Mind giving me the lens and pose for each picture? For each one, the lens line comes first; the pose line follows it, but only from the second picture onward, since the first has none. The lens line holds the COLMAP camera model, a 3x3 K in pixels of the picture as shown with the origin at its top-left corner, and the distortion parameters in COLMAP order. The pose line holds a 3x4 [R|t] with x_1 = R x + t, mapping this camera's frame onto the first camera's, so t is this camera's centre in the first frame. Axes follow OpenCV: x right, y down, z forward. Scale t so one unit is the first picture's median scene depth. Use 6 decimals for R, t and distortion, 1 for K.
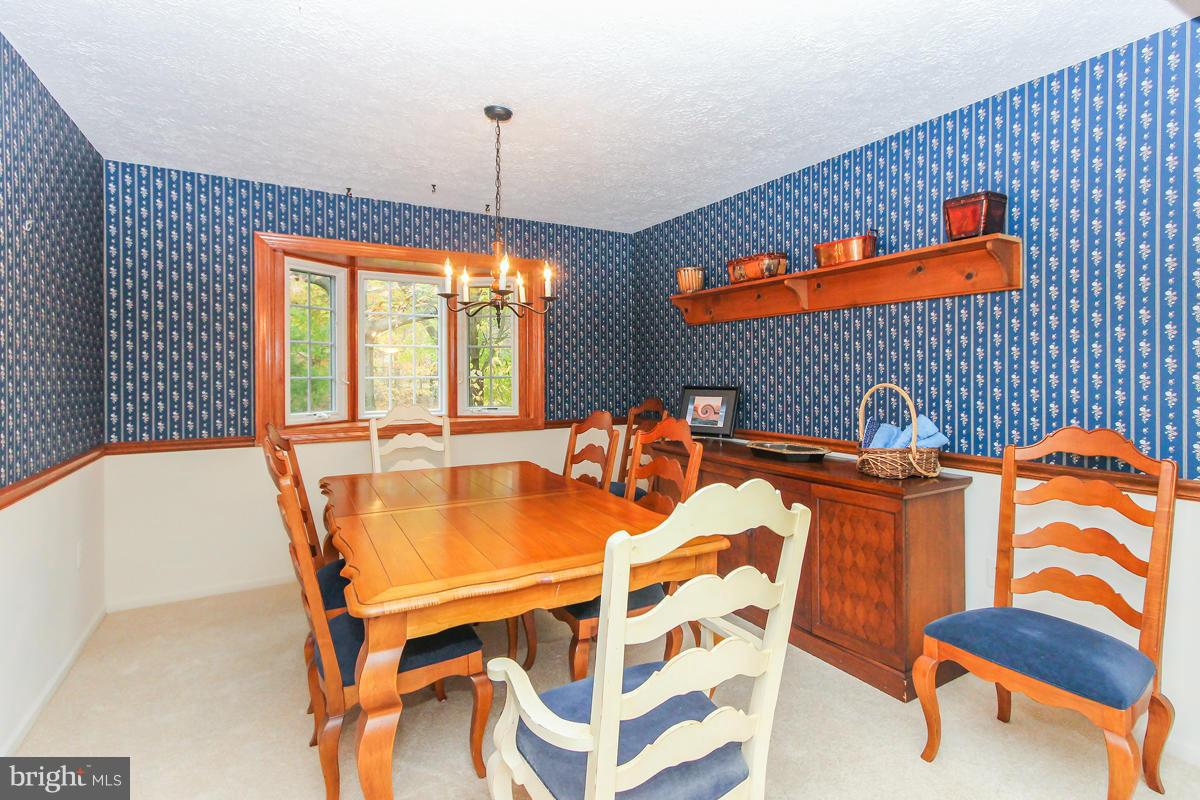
lens RADIAL K [[572.9, 0, 626.1], [0, 572.9, 370.3], [0, 0, 1]] dist [0.005697, 0.000454]
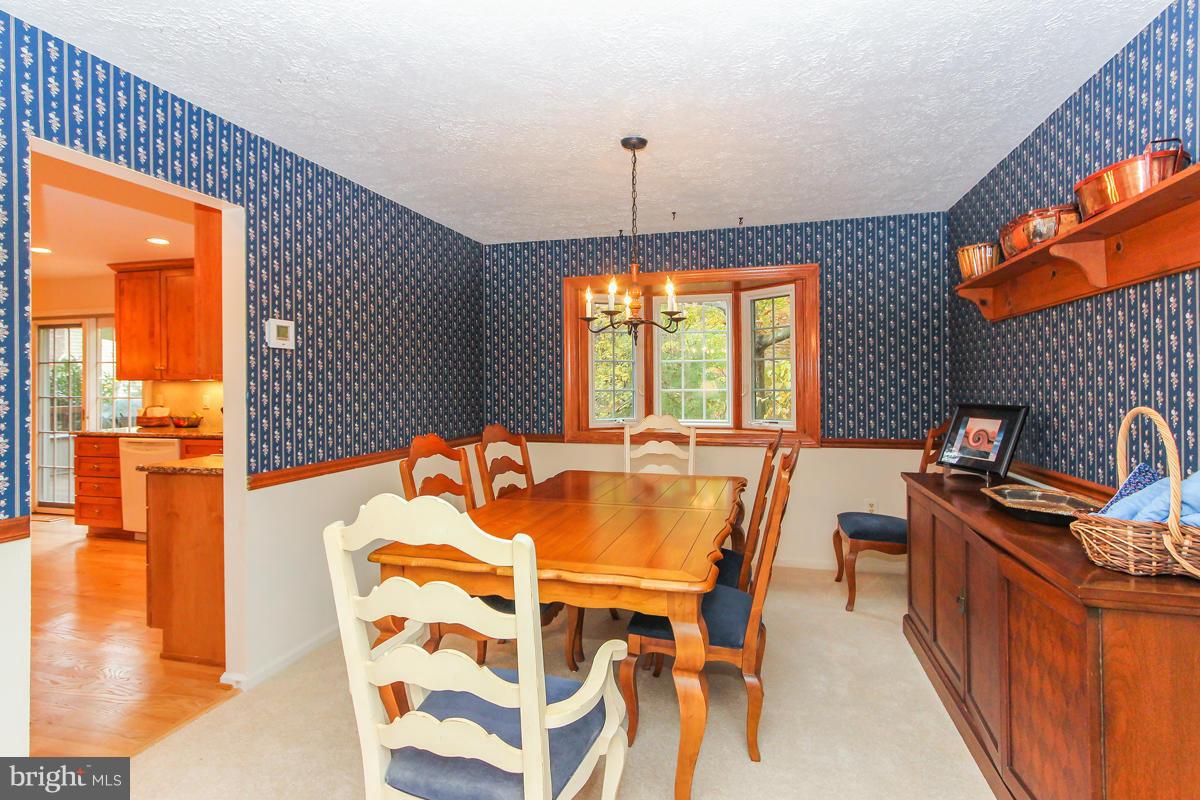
lens RADIAL K [[578.5, 0, 632.5], [0, 578.5, 386.3], [0, 0, 1]] dist [0.000936, 0.000082]
pose [[0.709870, 0.001130, -0.704331, 0.380528], [0.005202, 0.999963, 0.006847, -0.003505], [0.704313, -0.008525, 0.709838, 0.171597]]
